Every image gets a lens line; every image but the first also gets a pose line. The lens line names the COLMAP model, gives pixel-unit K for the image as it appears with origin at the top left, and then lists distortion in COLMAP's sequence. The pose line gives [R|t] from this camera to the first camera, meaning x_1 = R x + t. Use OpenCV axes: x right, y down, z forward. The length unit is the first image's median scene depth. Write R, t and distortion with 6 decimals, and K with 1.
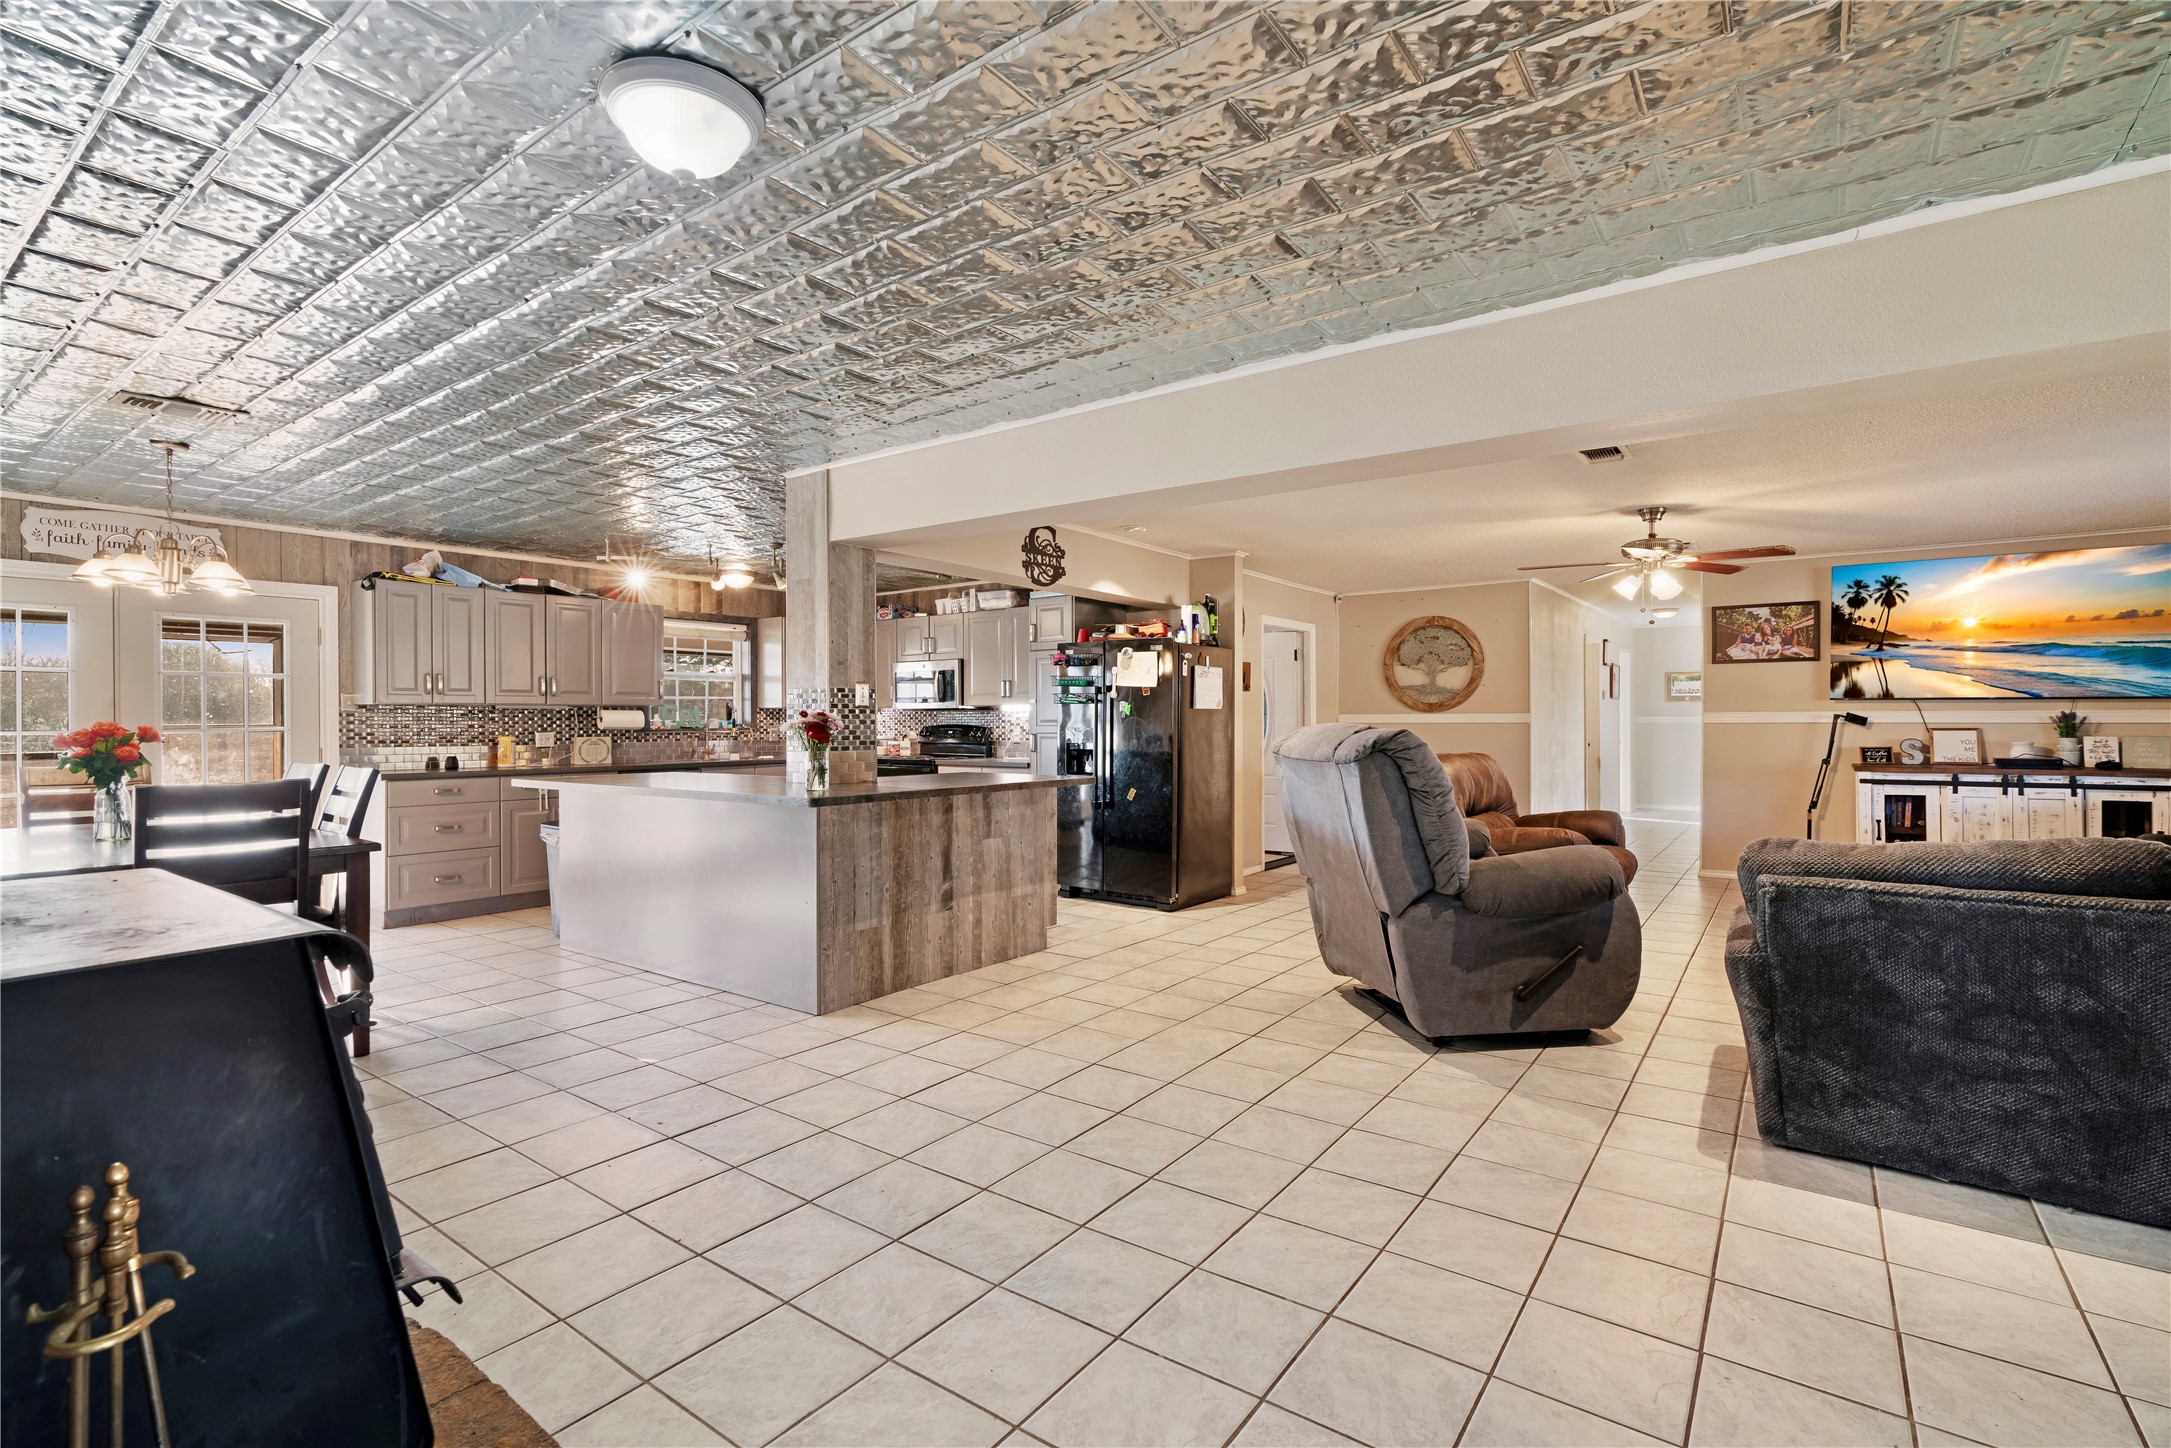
lens RADIAL K [[1022.0, 0, 1073.2], [0, 1022.0, 729.0], [0, 0, 1]] dist [-0.001908, -0.000313]
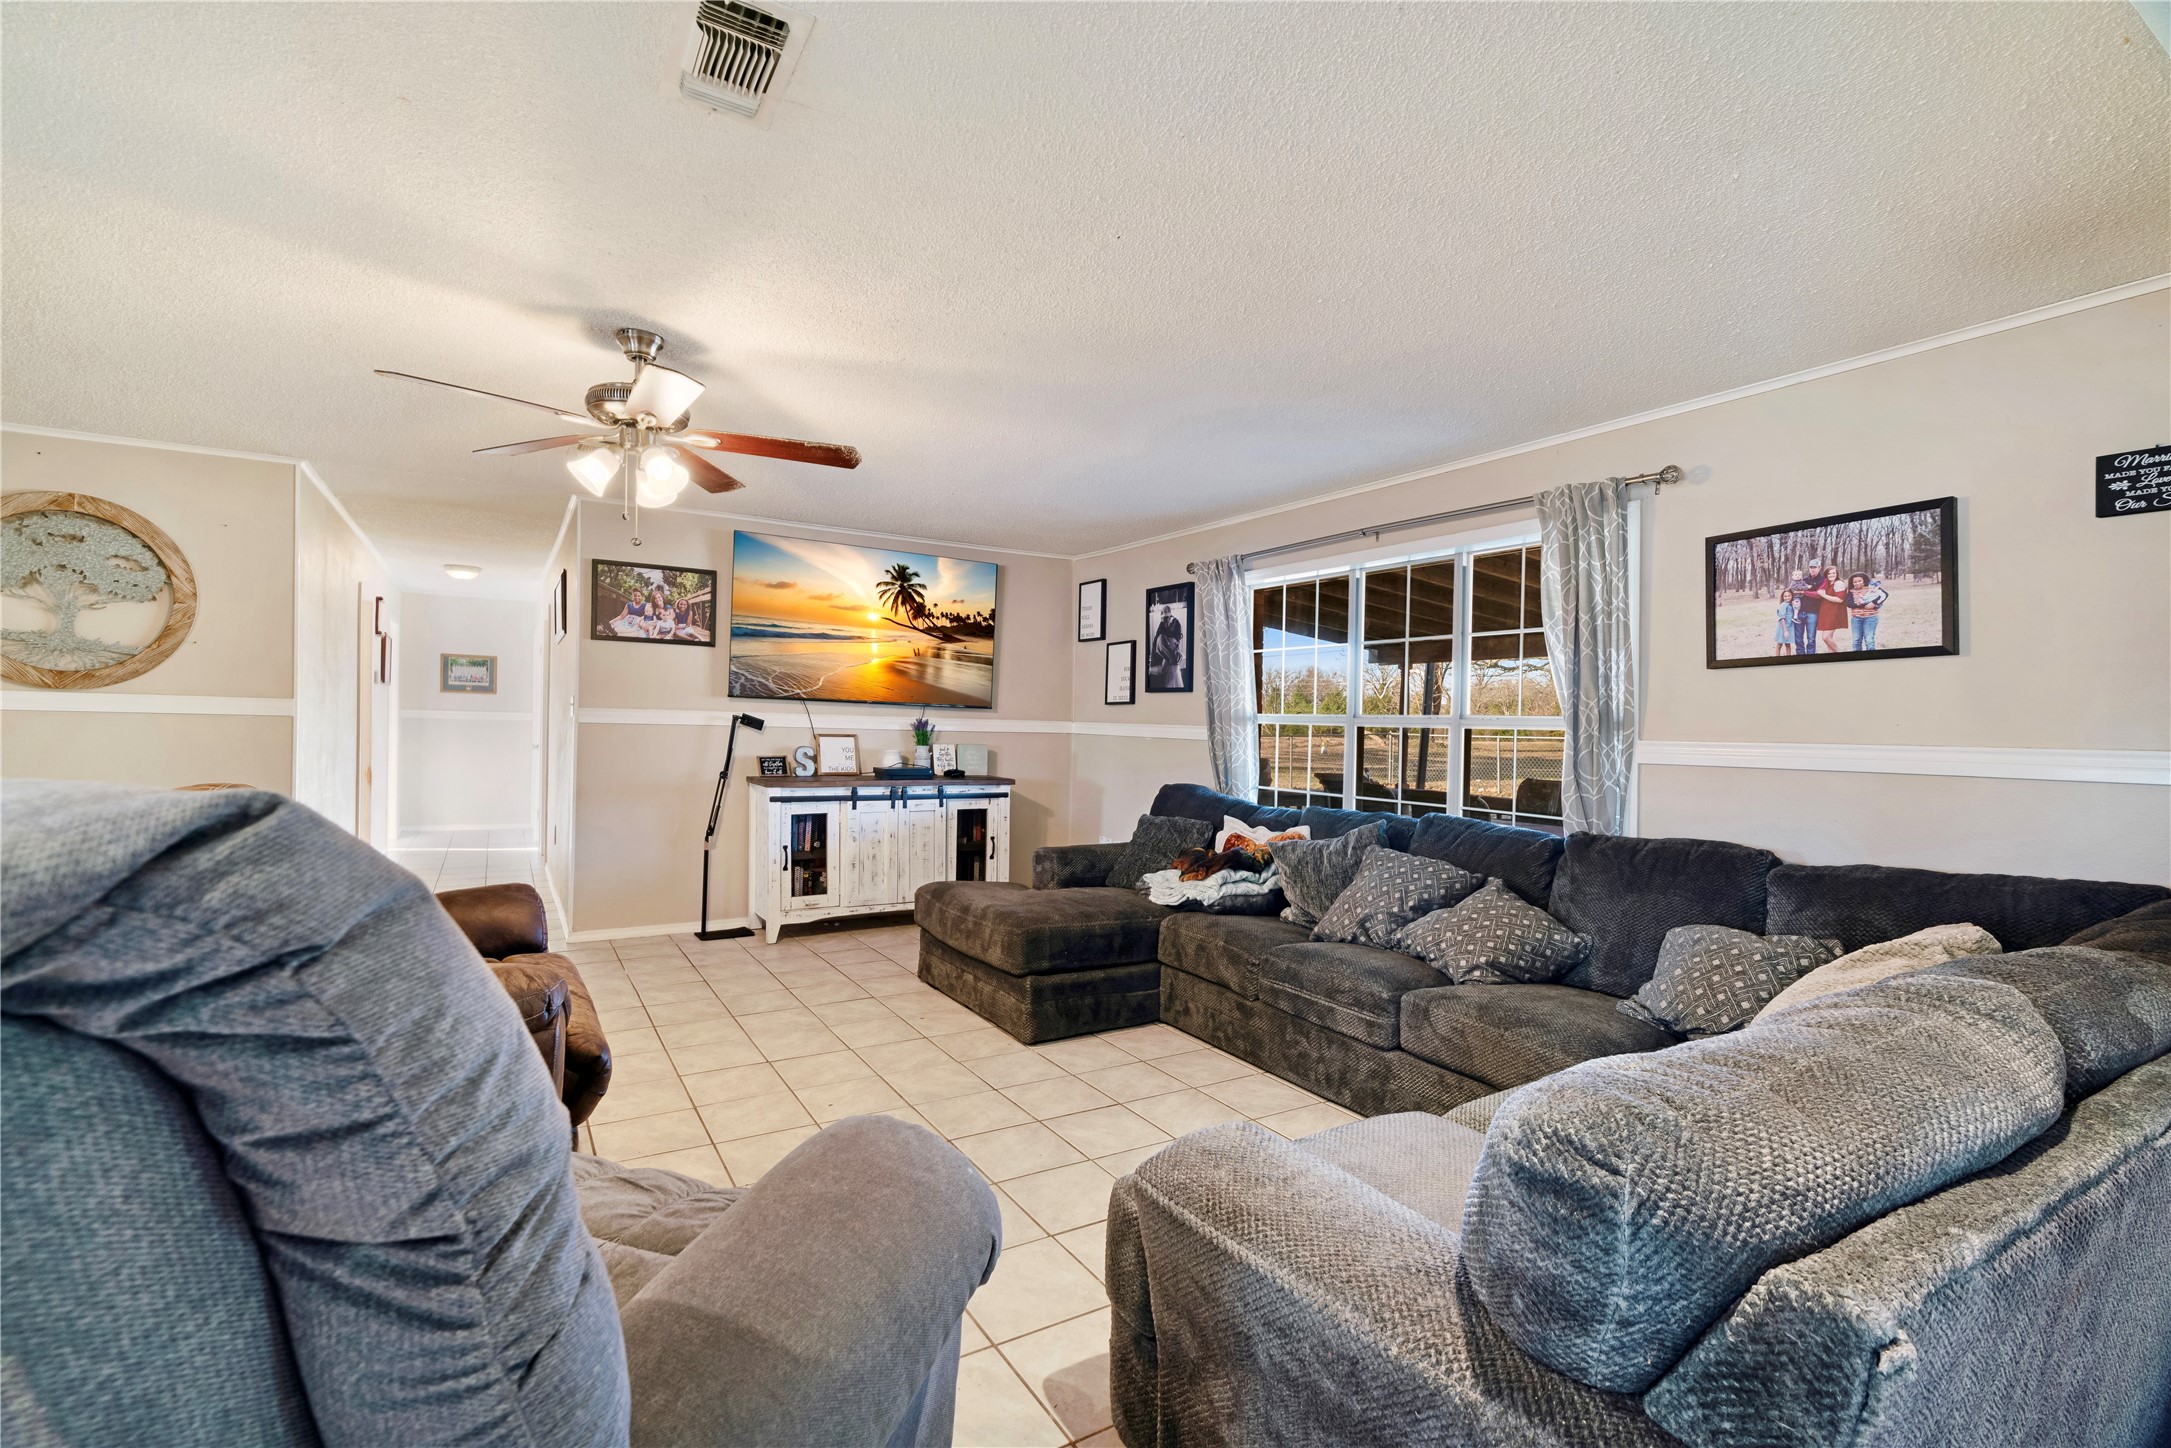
lens RADIAL K [[1022.0, 0, 1068.0], [0, 1022.0, 729.9], [0, 0, 1]] dist [-0.001908, -0.000313]
pose [[0.412407, 0.011764, 0.910924, 0.129388], [-0.017750, 0.999831, -0.004876, -0.004176], [-0.910827, -0.014158, 0.412546, 0.440703]]
